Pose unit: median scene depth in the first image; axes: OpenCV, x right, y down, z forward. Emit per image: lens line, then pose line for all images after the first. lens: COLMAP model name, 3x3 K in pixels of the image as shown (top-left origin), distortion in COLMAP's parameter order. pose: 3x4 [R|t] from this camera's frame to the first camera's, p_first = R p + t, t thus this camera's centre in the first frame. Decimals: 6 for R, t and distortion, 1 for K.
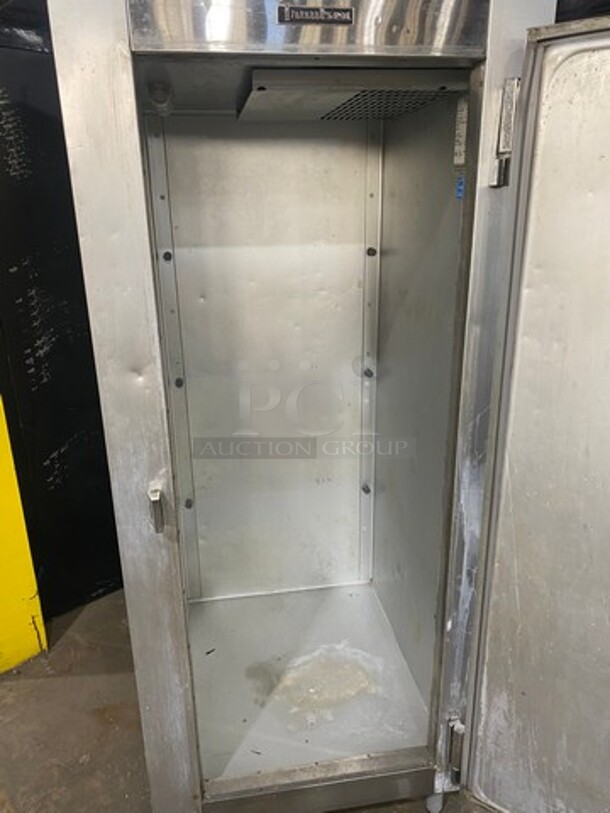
lens RADIAL K [[633.3, 0, 305.0], [0, 633.3, 406.5], [0, 0, 1]] dist [0.002307, -0.004266]
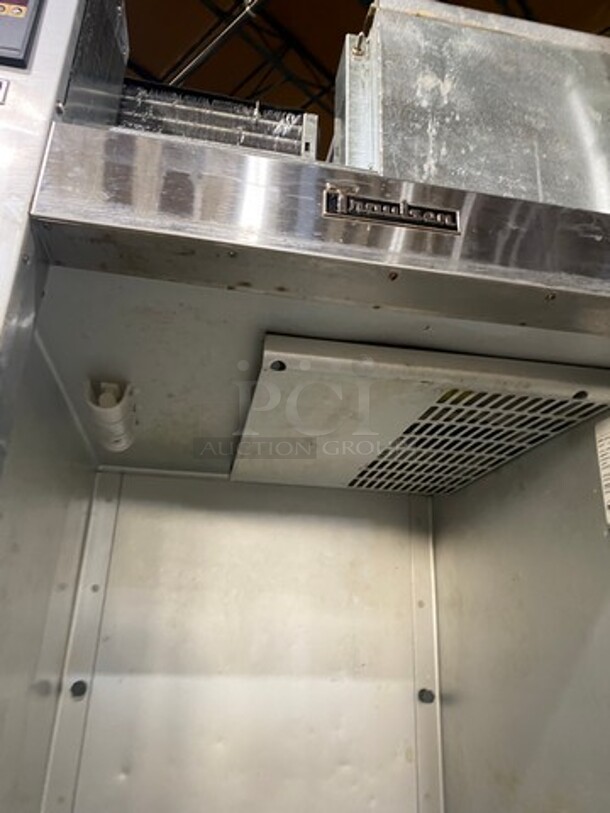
lens RADIAL K [[633.3, 0, 305.0], [0, 633.3, 406.5], [0, 0, 1]] dist [0.002307, -0.004266]
pose [[0.998793, 0.047779, 0.011382, -0.033059], [-0.029824, 0.774096, -0.632366, -0.078610], [-0.039024, 0.631263, 0.774586, 0.394236]]
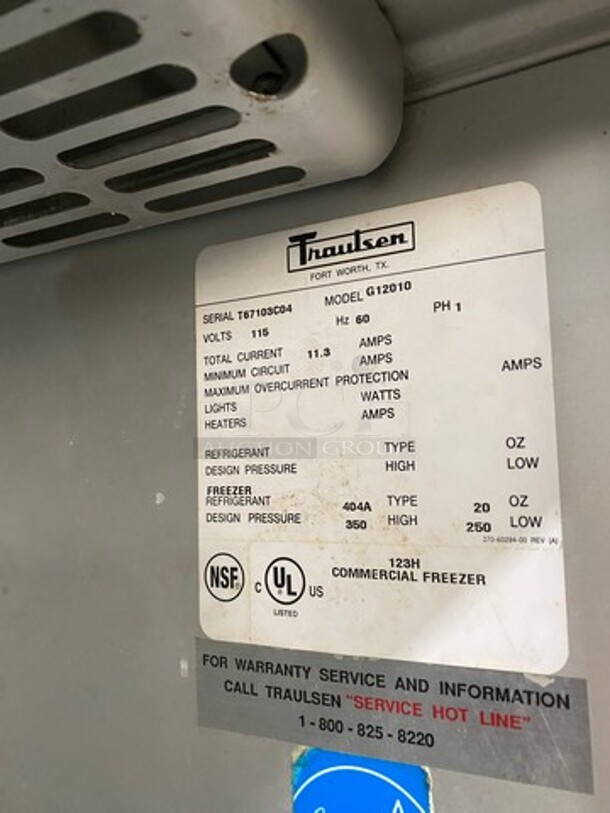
lens RADIAL K [[633.3, 0, 305.0], [0, 633.3, 406.5], [0, 0, 1]] dist [0.002307, -0.004266]
pose [[0.569621, 0.050799, 0.820336, 0.091143], [0.304591, 0.913974, -0.268097, -0.288113], [-0.763385, 0.402581, 0.505146, 0.670457]]
